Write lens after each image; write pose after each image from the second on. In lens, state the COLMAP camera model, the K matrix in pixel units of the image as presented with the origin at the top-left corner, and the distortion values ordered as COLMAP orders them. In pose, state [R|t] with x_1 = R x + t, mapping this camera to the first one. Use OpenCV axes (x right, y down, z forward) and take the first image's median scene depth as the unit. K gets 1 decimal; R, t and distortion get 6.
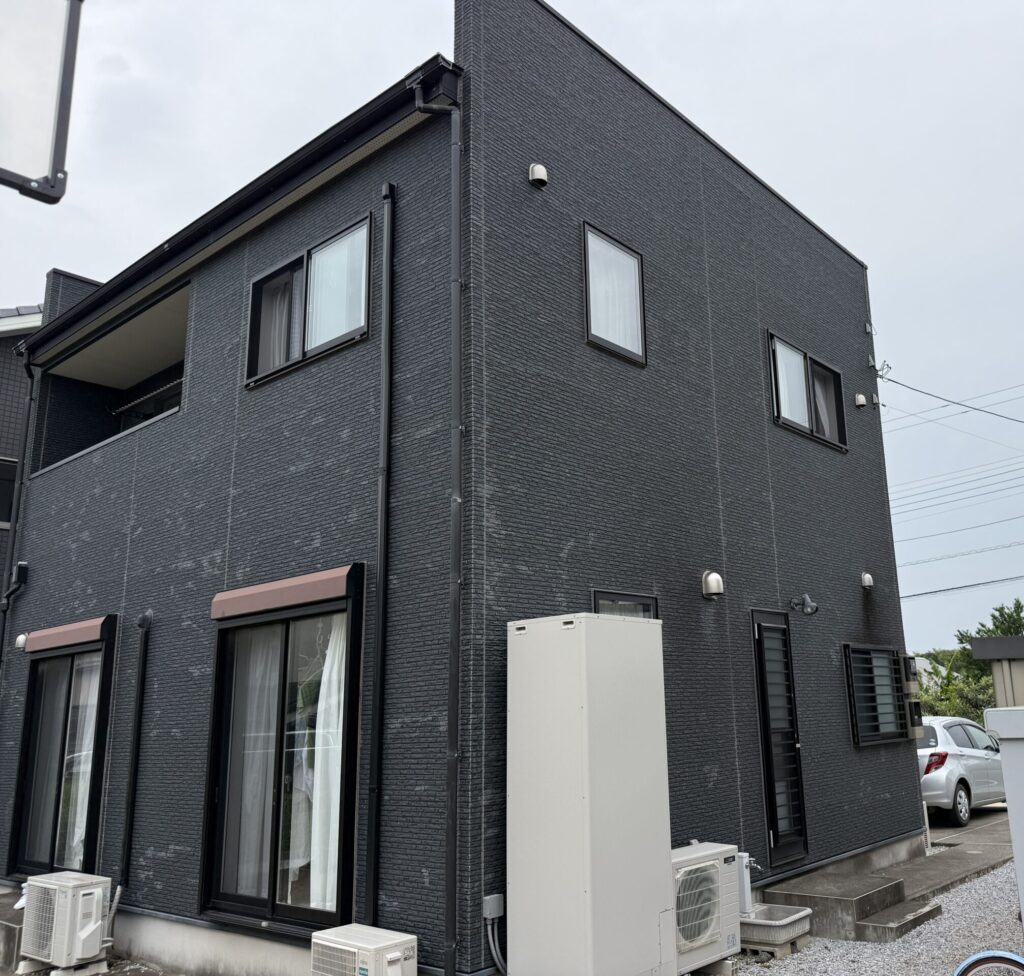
lens RADIAL K [[925.5, 0, 645.4], [0, 925.5, 493.2], [0, 0, 1]] dist [0.043933, -0.056412]
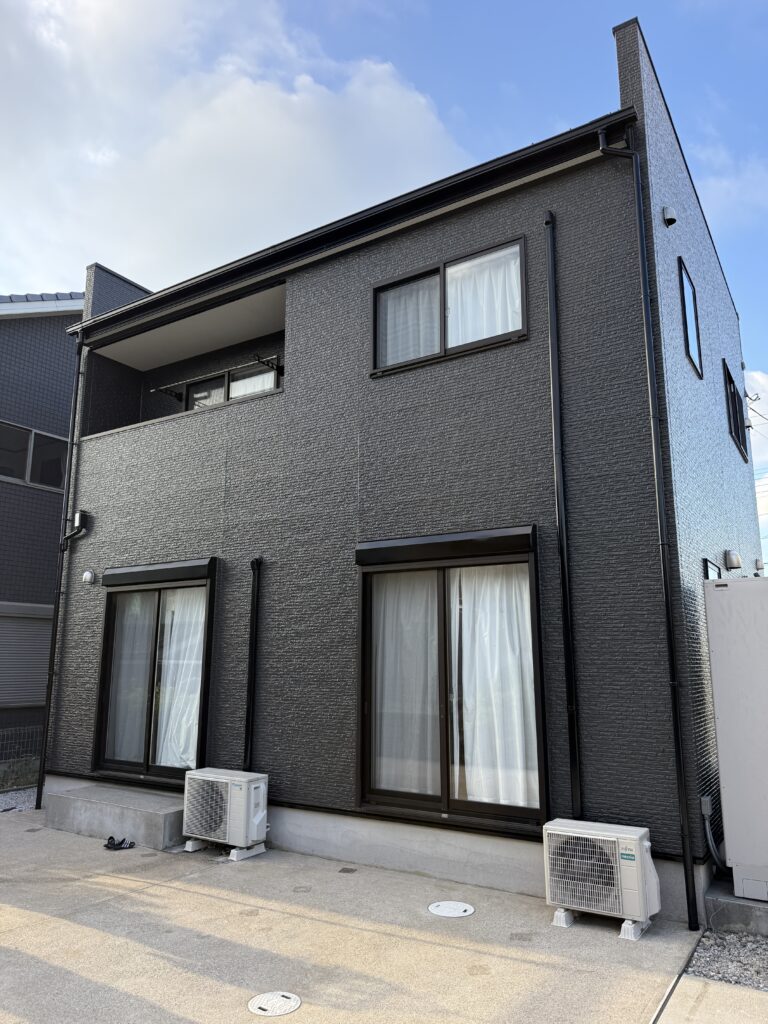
lens RADIAL K [[732.8, 0, 384.0], [0, 732.8, 512.0], [0, 0, 1]] dist [0.042134, -0.050481]
pose [[0.995154, 0.056237, 0.080658, -0.459708], [-0.058775, 0.997837, 0.029443, 0.032978], [-0.078828, -0.034041, 0.996307, 0.045890]]
